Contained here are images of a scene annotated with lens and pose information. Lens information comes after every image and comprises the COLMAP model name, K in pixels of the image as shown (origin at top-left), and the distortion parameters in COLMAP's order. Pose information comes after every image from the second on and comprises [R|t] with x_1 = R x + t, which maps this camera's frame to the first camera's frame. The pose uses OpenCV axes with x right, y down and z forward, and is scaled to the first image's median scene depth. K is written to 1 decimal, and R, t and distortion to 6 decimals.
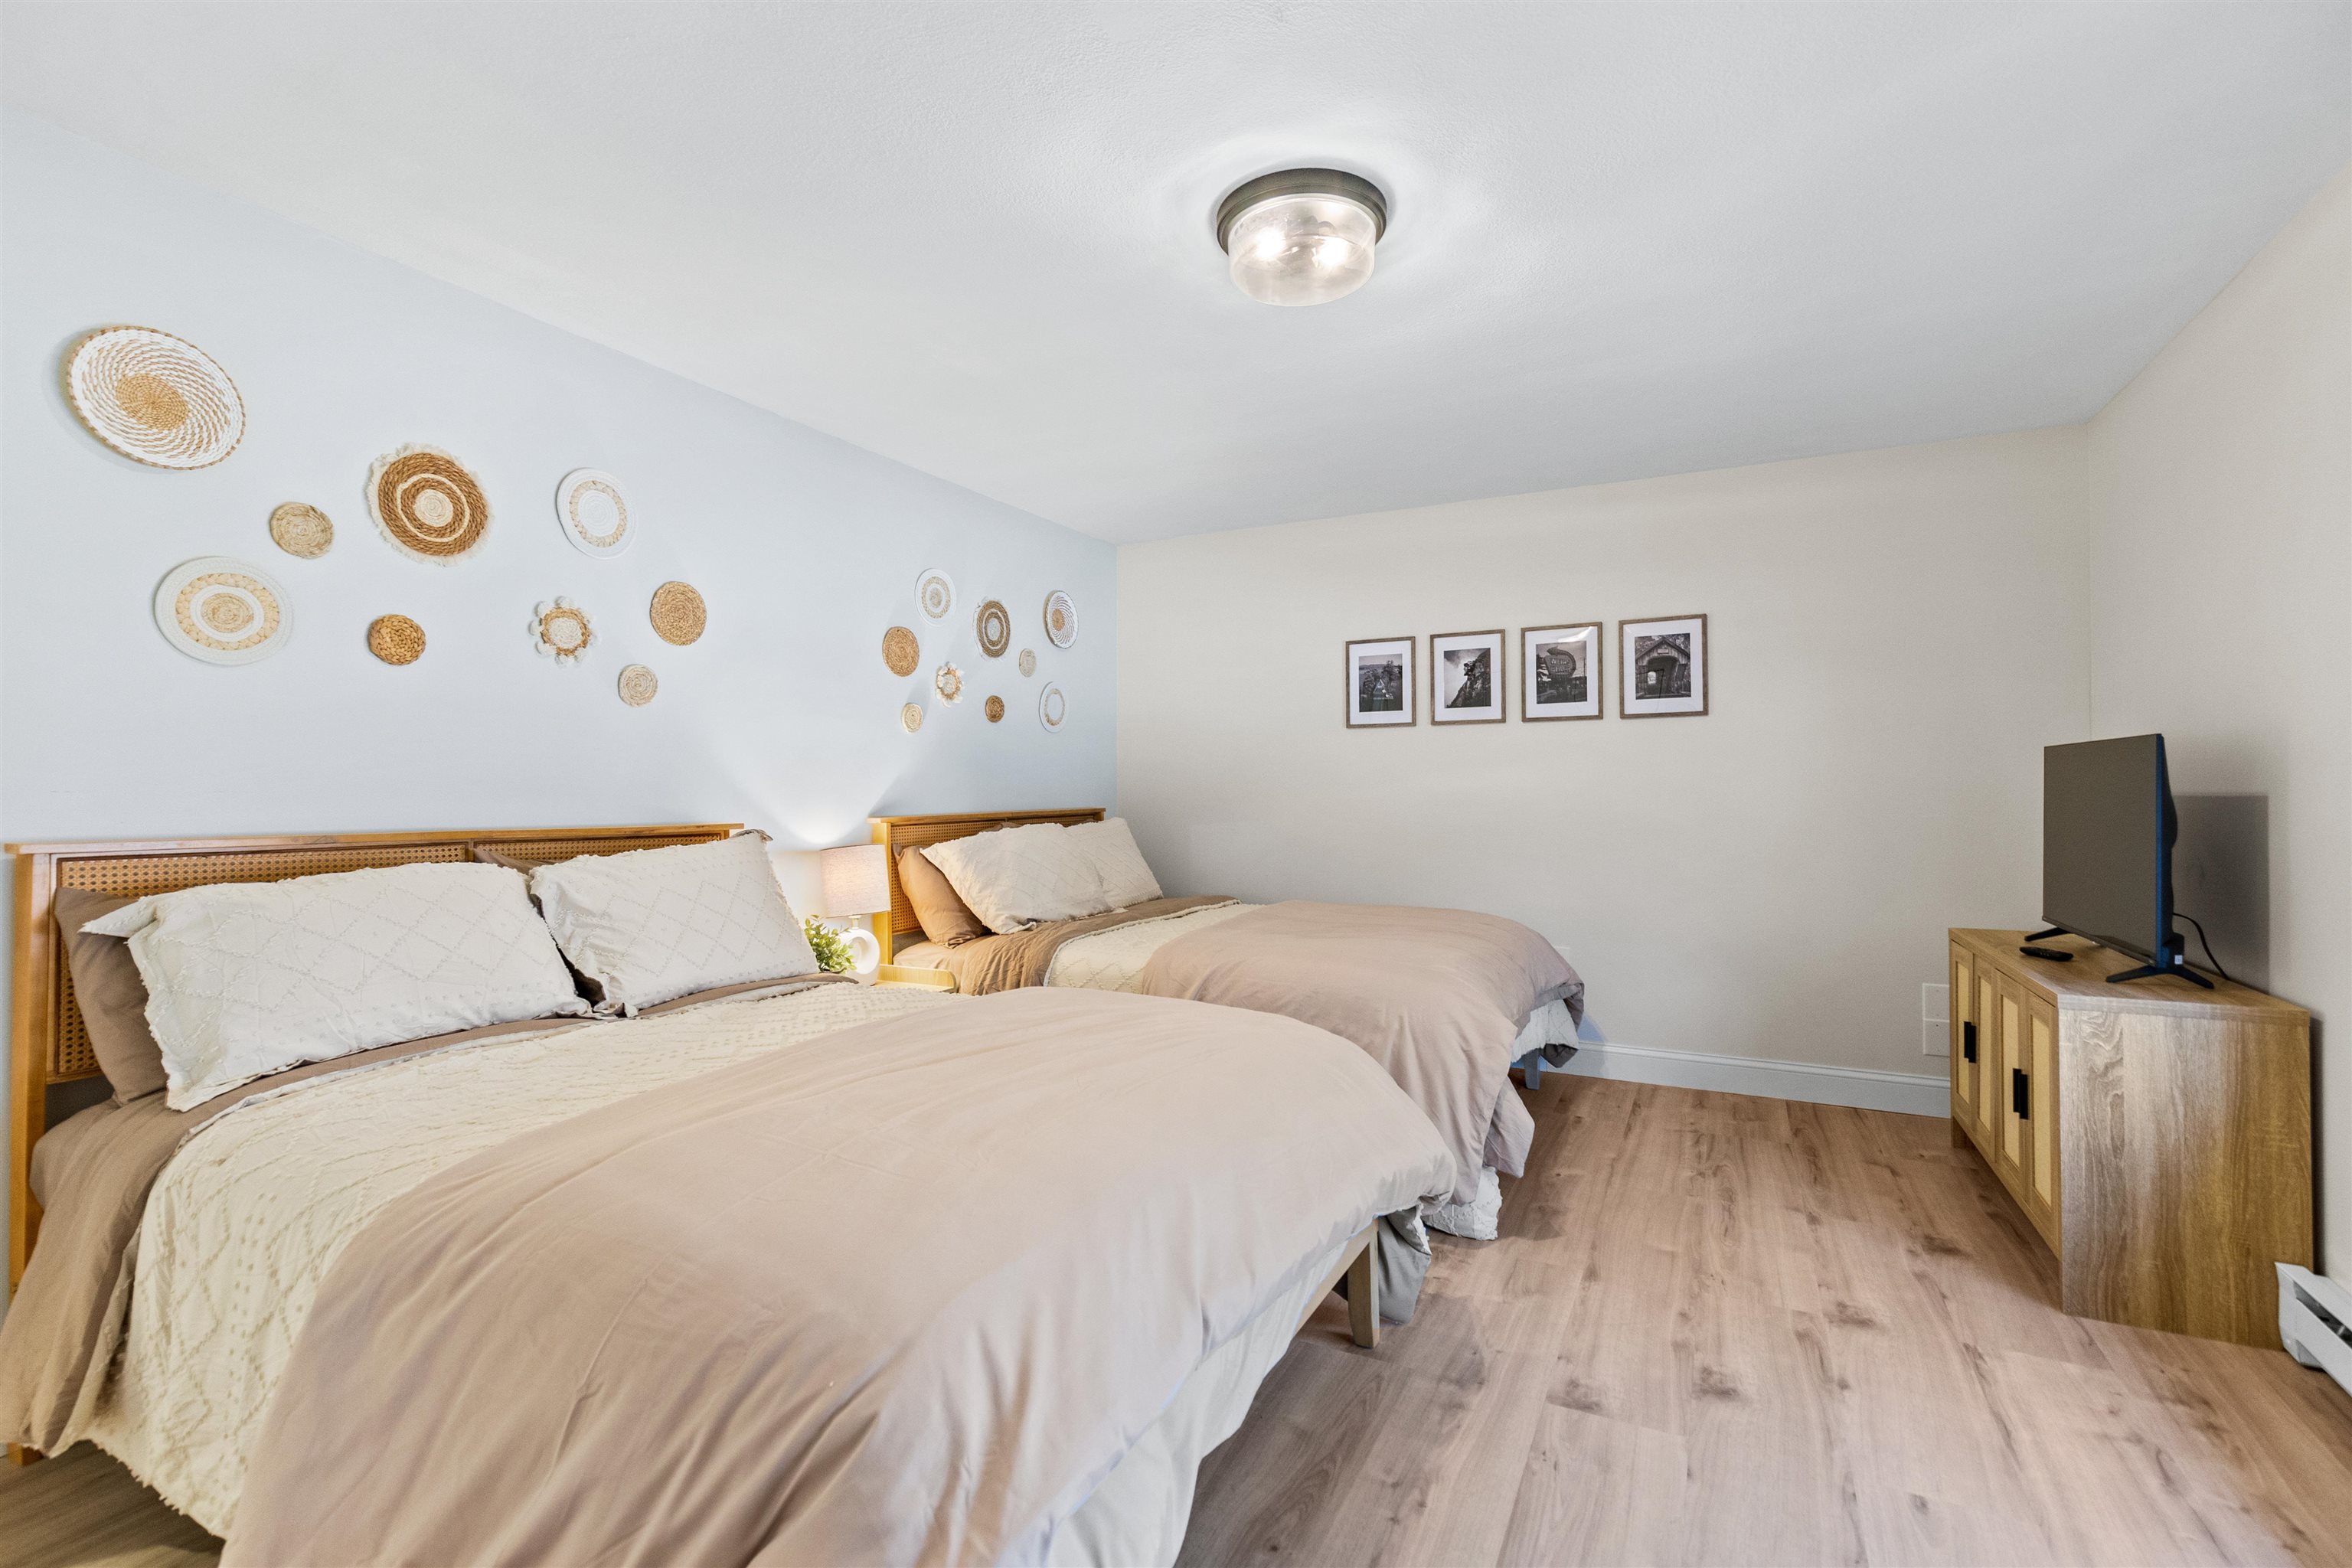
lens RADIAL K [[1121.9, 0, 1170.3], [0, 1121.9, 802.9], [0, 0, 1]] dist [0.012852, -0.000158]
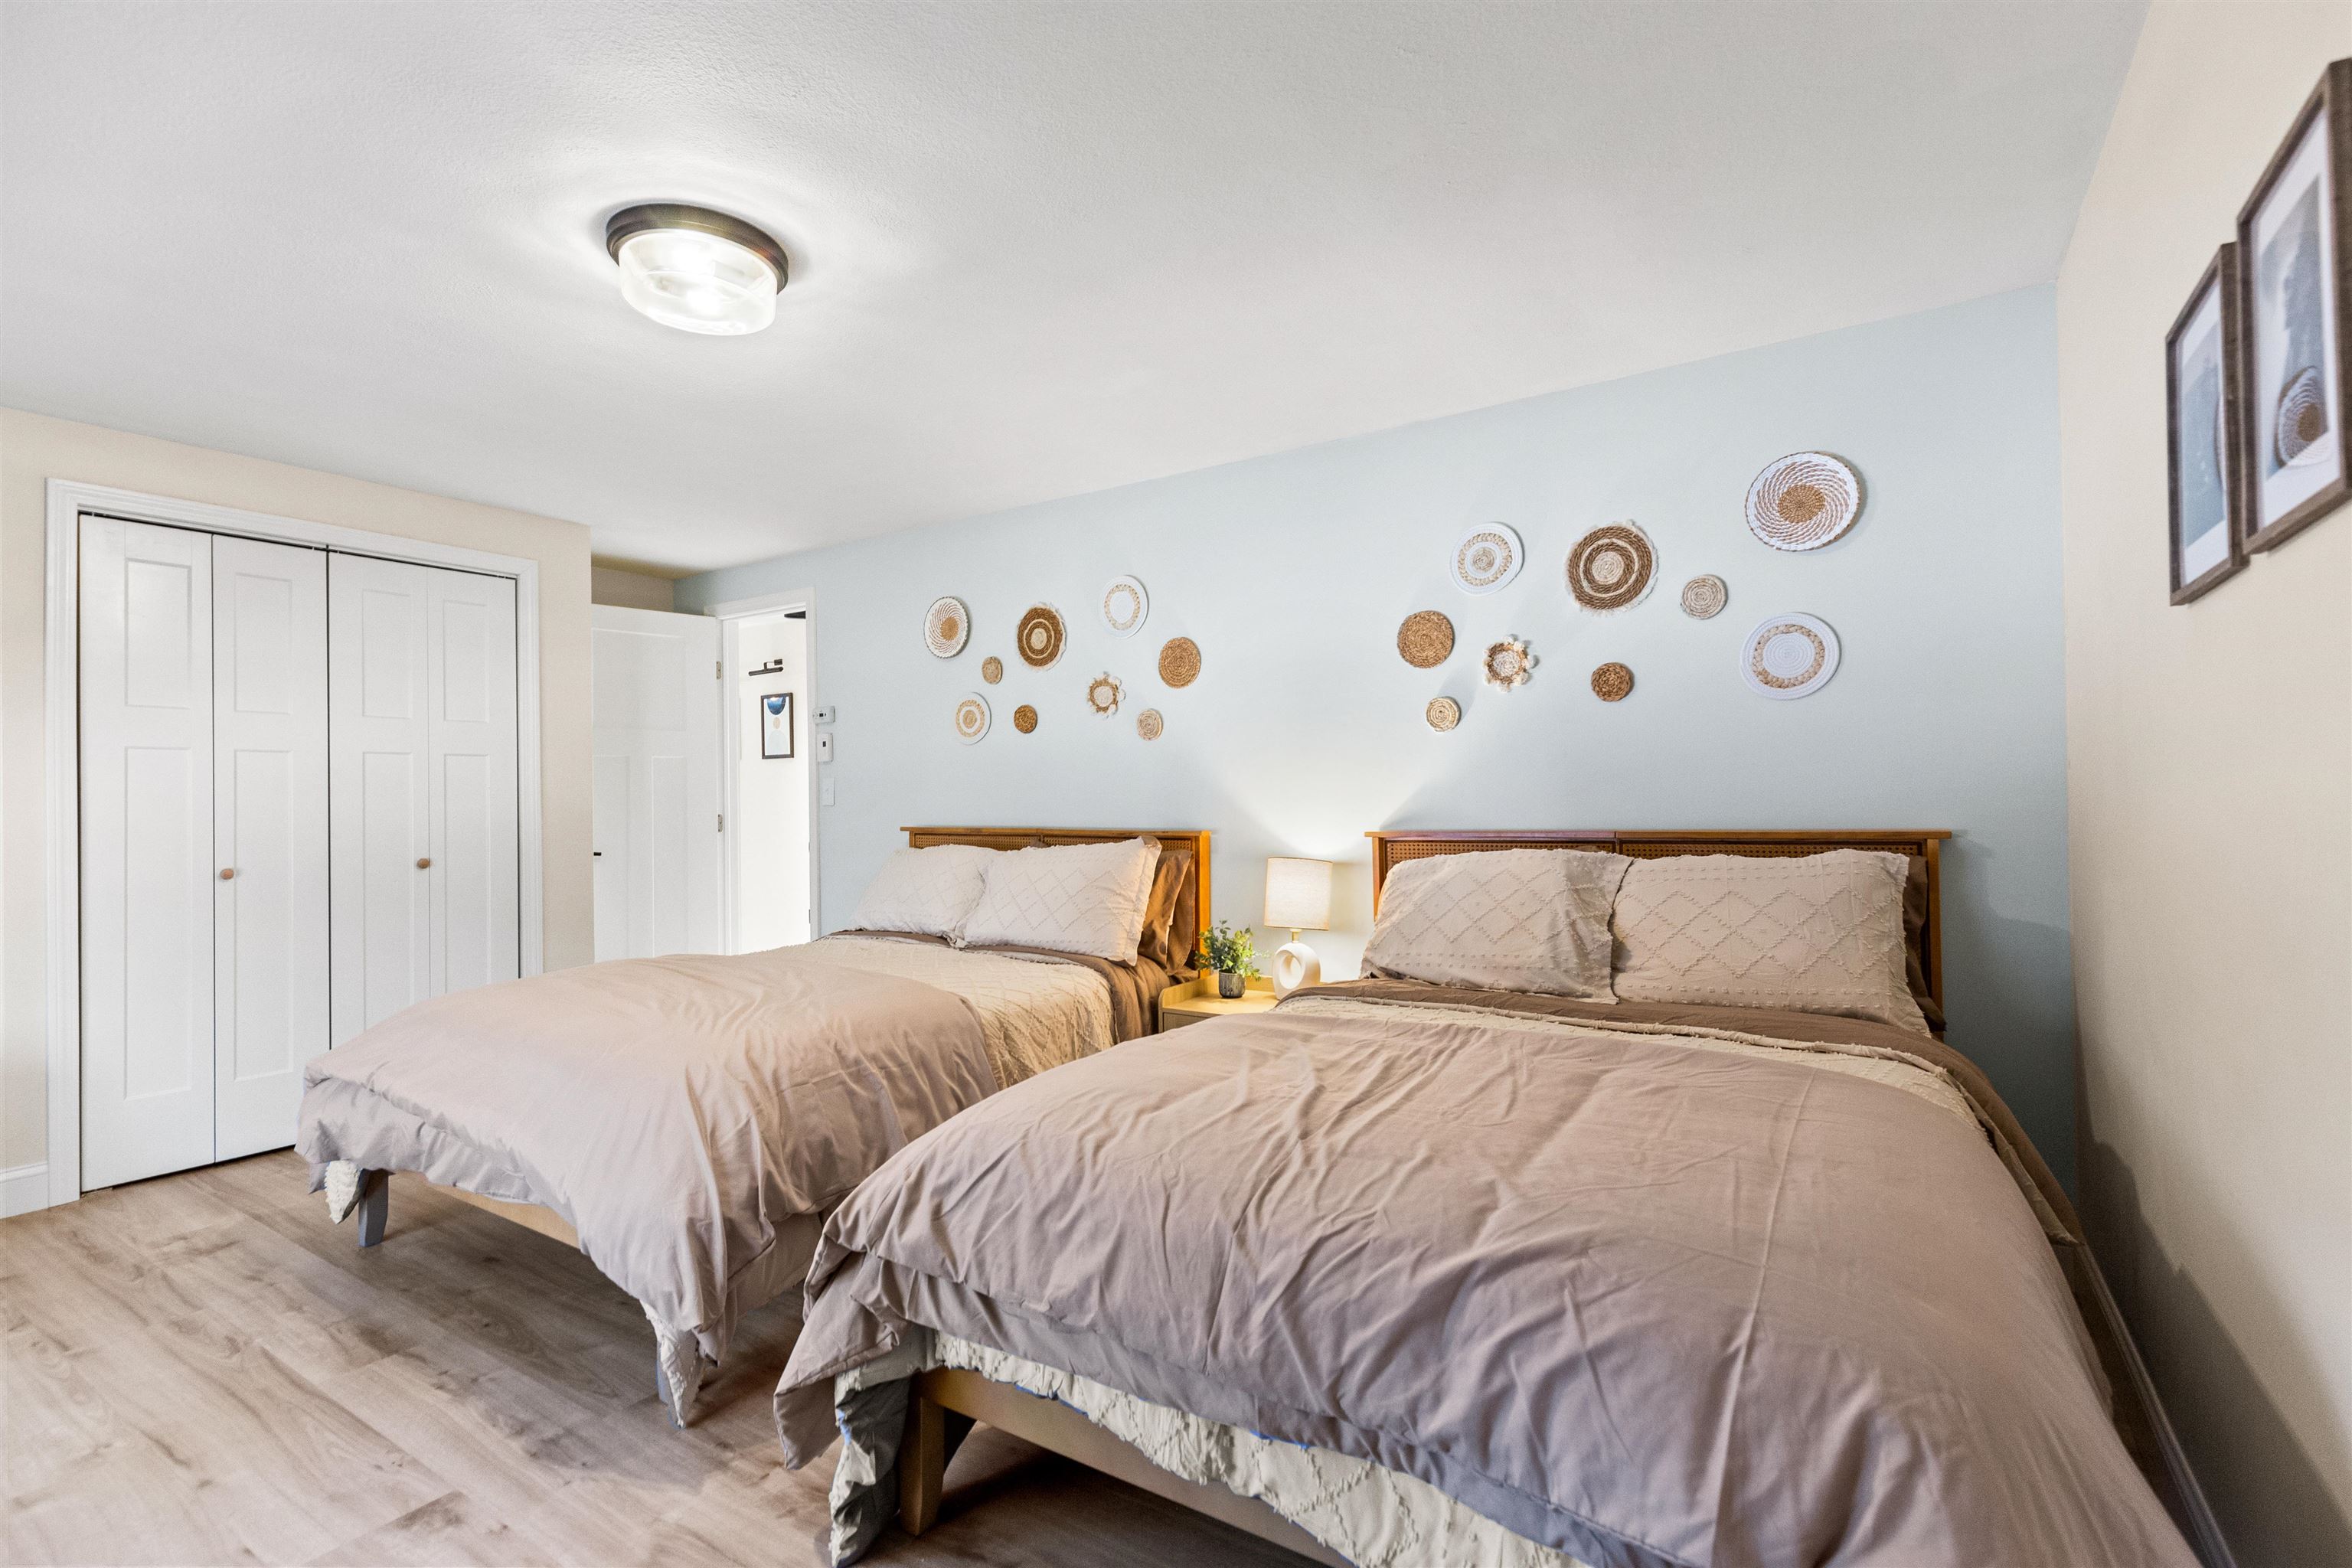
lens RADIAL K [[1071.9, 0, 1174.1], [0, 1071.9, 798.2], [0, 0, 1]] dist [0.013627, -0.000074]
pose [[-0.128634, 0.015394, -0.991573, 0.908728], [0.009380, 0.999854, 0.014306, -0.038973], [0.991648, -0.007460, -0.128759, 1.365264]]
